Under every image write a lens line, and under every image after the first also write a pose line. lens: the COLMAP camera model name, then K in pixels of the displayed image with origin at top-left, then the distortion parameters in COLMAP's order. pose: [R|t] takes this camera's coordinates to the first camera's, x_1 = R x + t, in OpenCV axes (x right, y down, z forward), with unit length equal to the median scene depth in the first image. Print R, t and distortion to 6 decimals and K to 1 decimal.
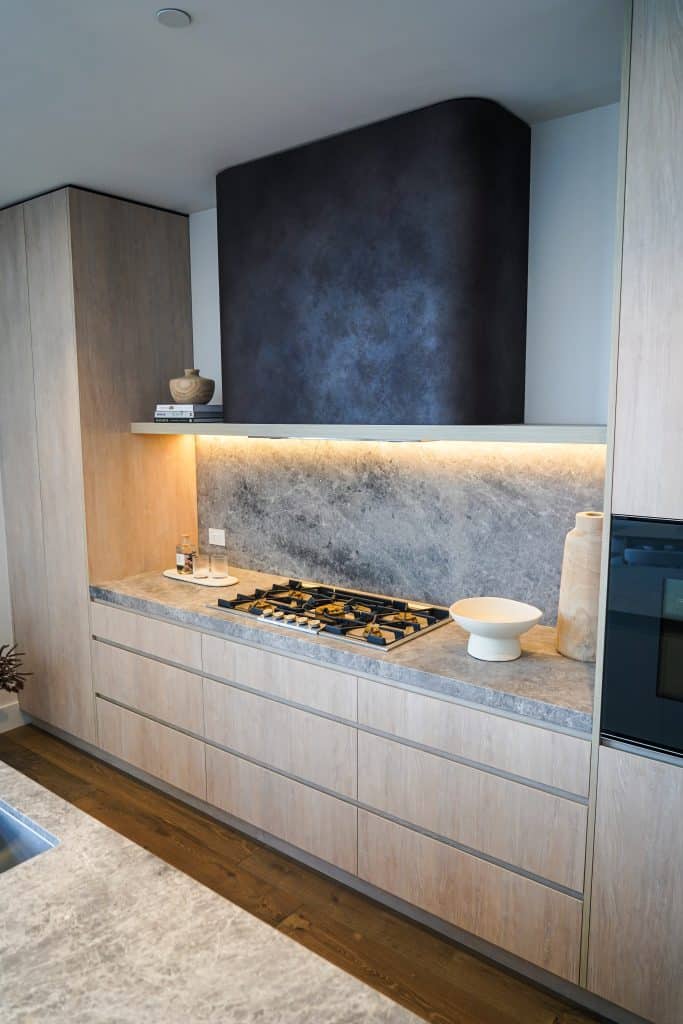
lens RADIAL K [[717.7, 0, 341.5], [0, 717.7, 512.0], [0, 0, 1]] dist [-0.035777, 0.001412]
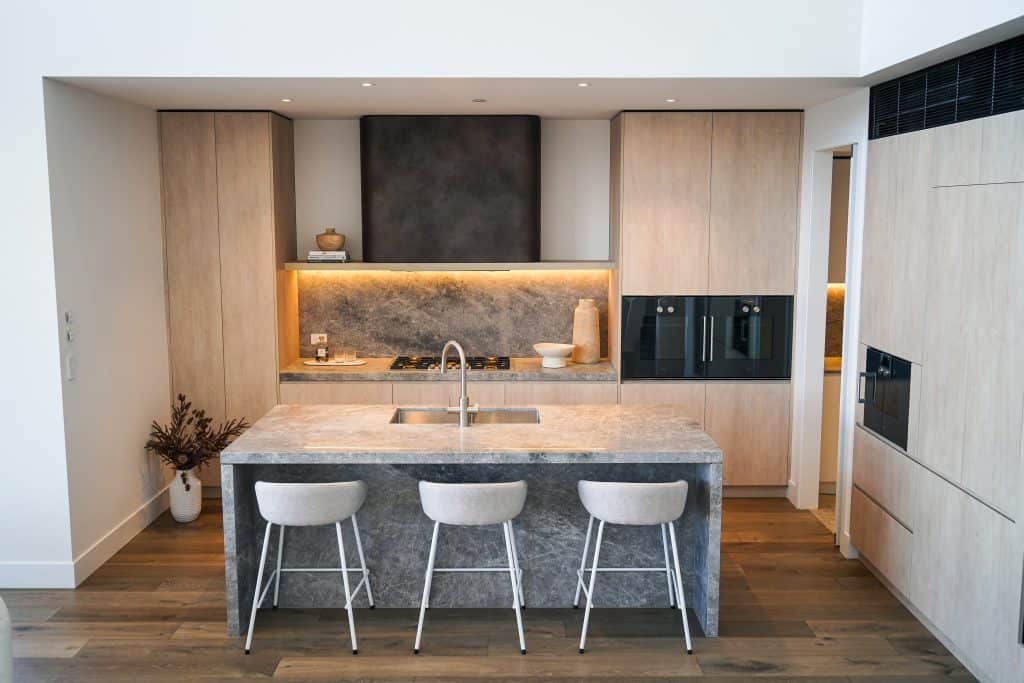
lens RADIAL K [[952.9, 0, 512.0], [0, 952.9, 341.5], [0, 0, 1]] dist [-0.006842, 0.002554]
pose [[0.783088, -0.078699, 0.616911, -1.297923], [0.083814, 0.996266, 0.020701, 0.039467], [-0.616237, 0.035495, 0.786760, -0.938007]]
